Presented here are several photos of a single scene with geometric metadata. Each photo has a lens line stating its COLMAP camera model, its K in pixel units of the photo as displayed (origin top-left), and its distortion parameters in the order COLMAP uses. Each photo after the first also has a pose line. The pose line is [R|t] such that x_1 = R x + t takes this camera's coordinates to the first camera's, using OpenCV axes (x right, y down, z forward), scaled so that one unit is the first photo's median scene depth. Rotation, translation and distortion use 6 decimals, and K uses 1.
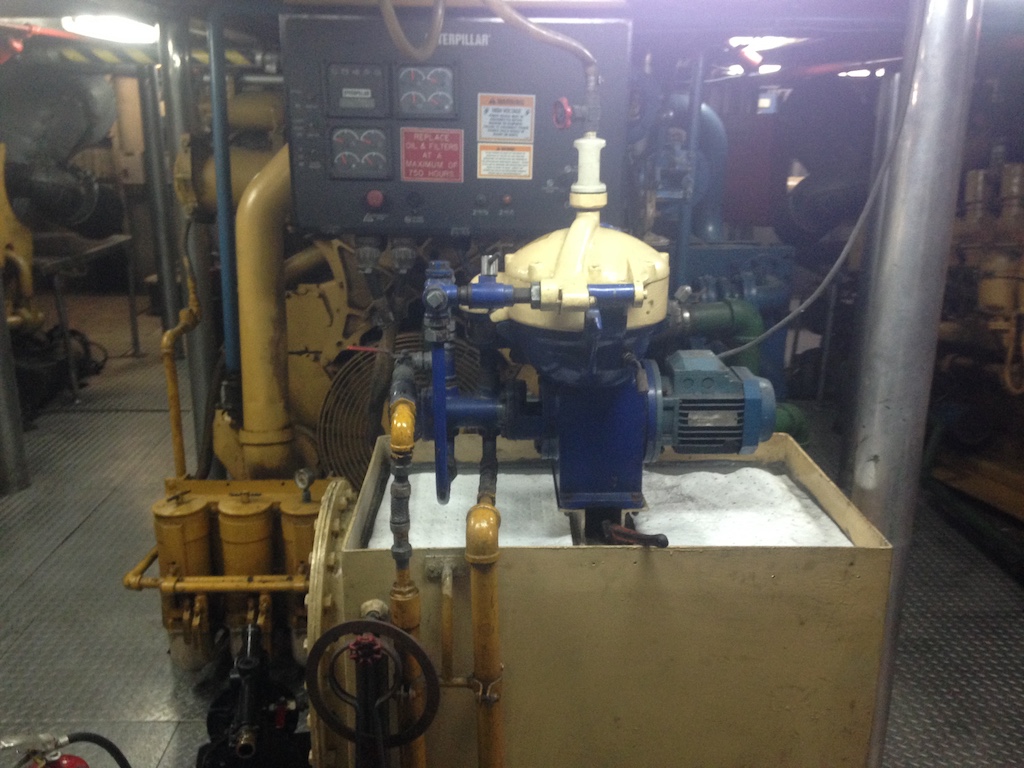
lens RADIAL K [[925.3, 0, 516.1], [0, 925.3, 391.8], [0, 0, 1]] dist [0.110769, -0.175798]
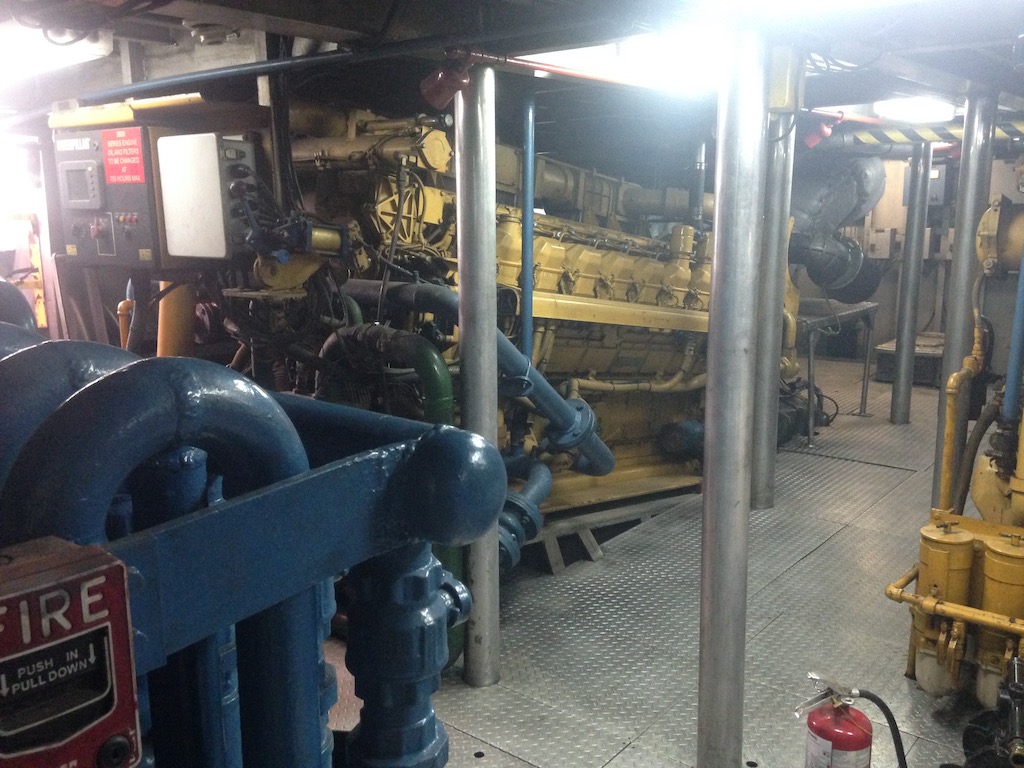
lens RADIAL K [[925.3, 0, 515.5], [0, 925.3, 384.5], [0, 0, 1]] dist [0.110769, -0.175798]
pose [[0.760192, 0.106014, -0.640991, -0.065106], [-0.168332, 0.985046, -0.036718, 0.074679], [0.627513, 0.135812, 0.766670, -0.143225]]
